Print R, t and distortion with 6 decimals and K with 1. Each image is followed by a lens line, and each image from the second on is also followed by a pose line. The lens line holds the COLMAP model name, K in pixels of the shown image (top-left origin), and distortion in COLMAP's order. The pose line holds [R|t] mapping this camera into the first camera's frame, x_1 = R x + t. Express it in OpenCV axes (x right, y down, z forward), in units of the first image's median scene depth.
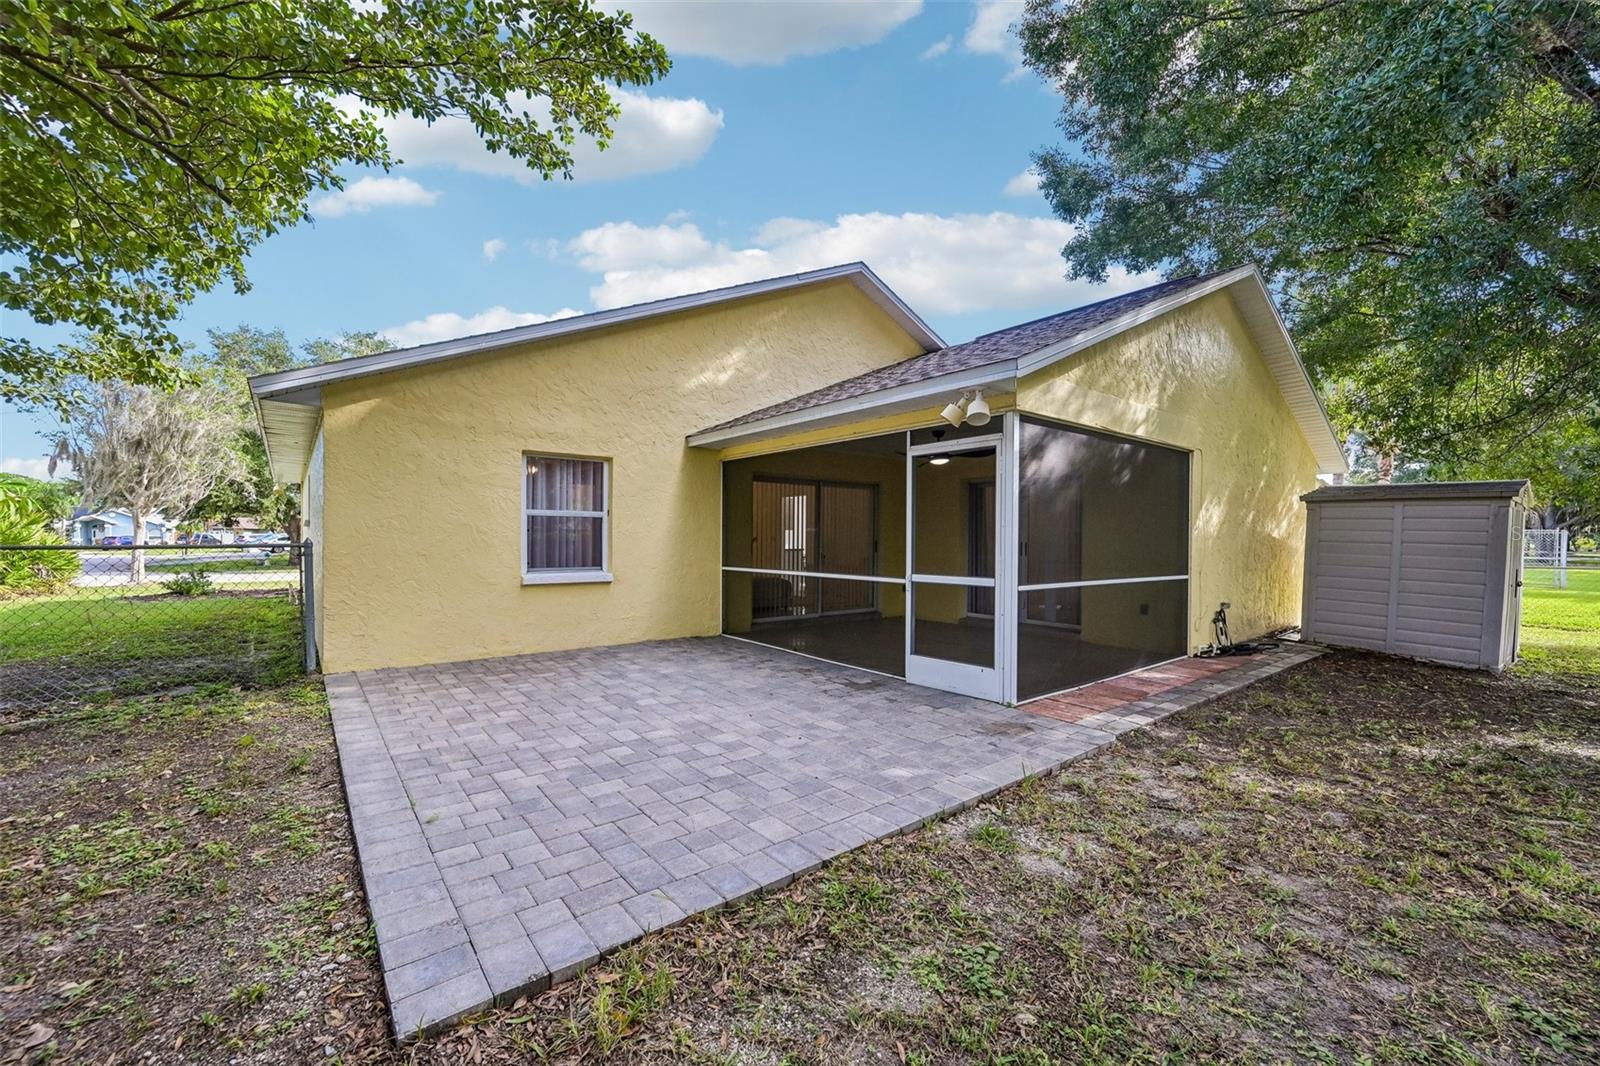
lens RADIAL K [[620.4, 0, 806.8], [0, 620.4, 542.3], [0, 0, 1]] dist [-0.000179, 0.000058]
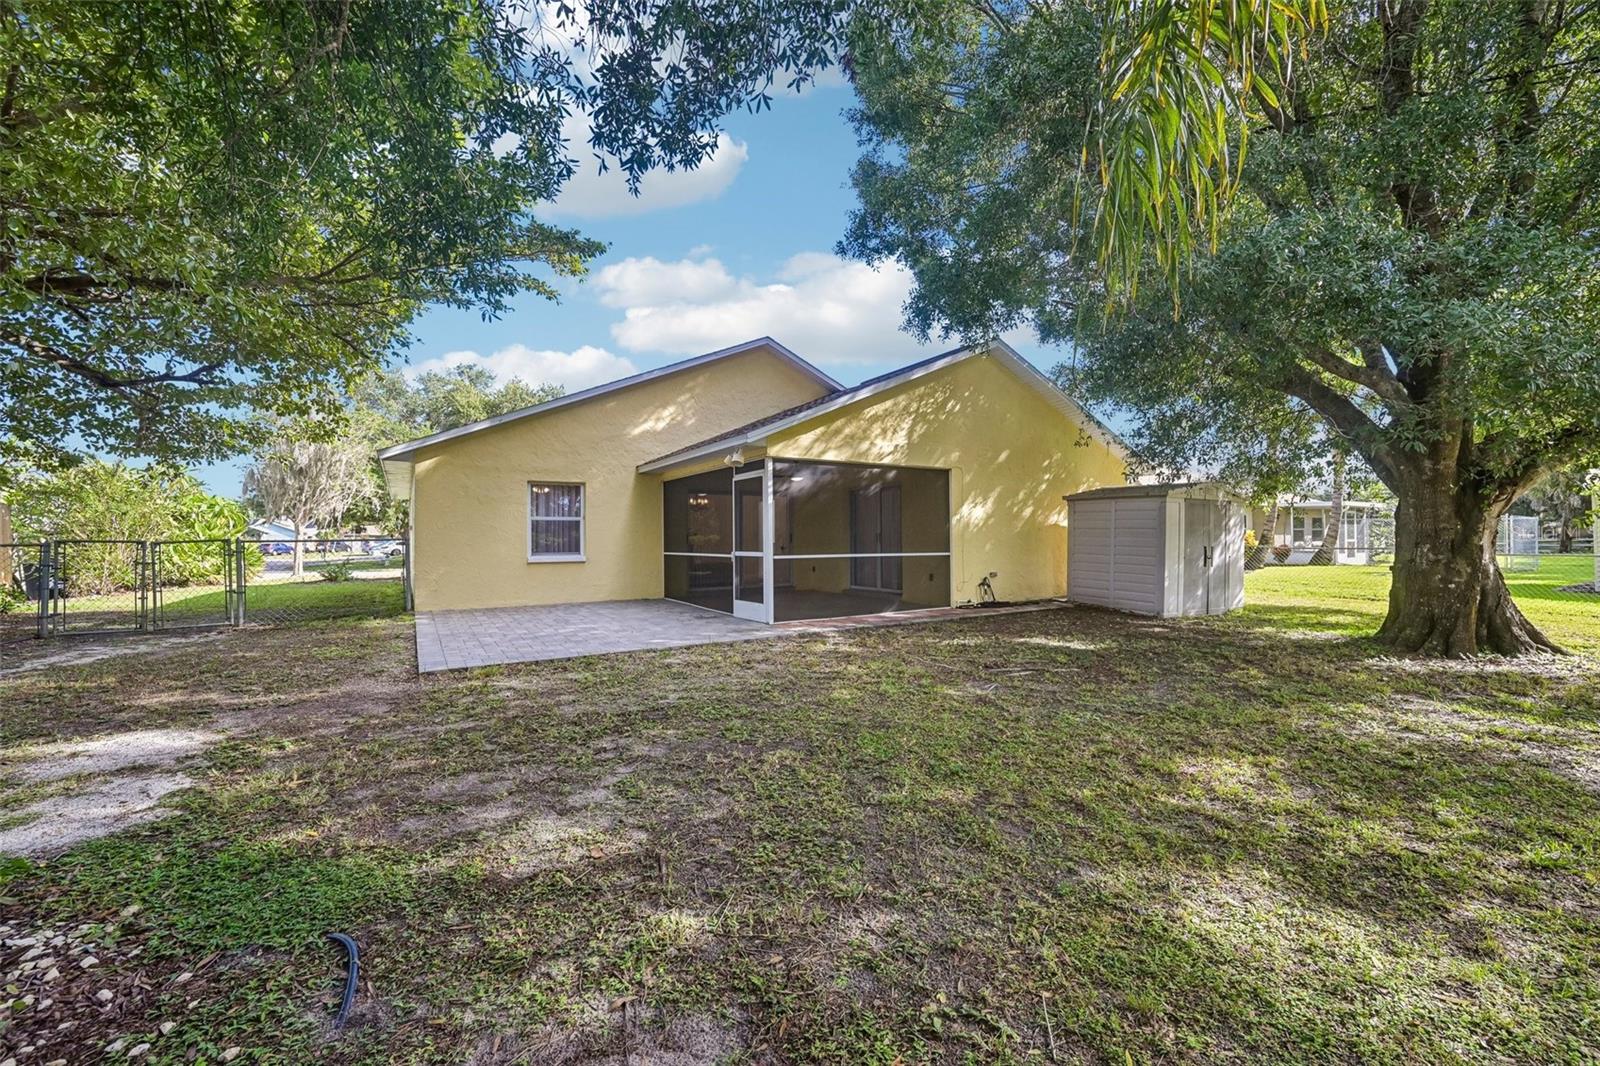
lens RADIAL K [[634.6, 0, 805.9], [0, 634.6, 532.9], [0, 0, 1]] dist [-0.000575, 0.000074]
pose [[0.990774, -0.014537, -0.134746, 0.478267], [0.012358, 0.999779, -0.016989, 0.026319], [0.134963, 0.015167, 0.990735, -0.539722]]
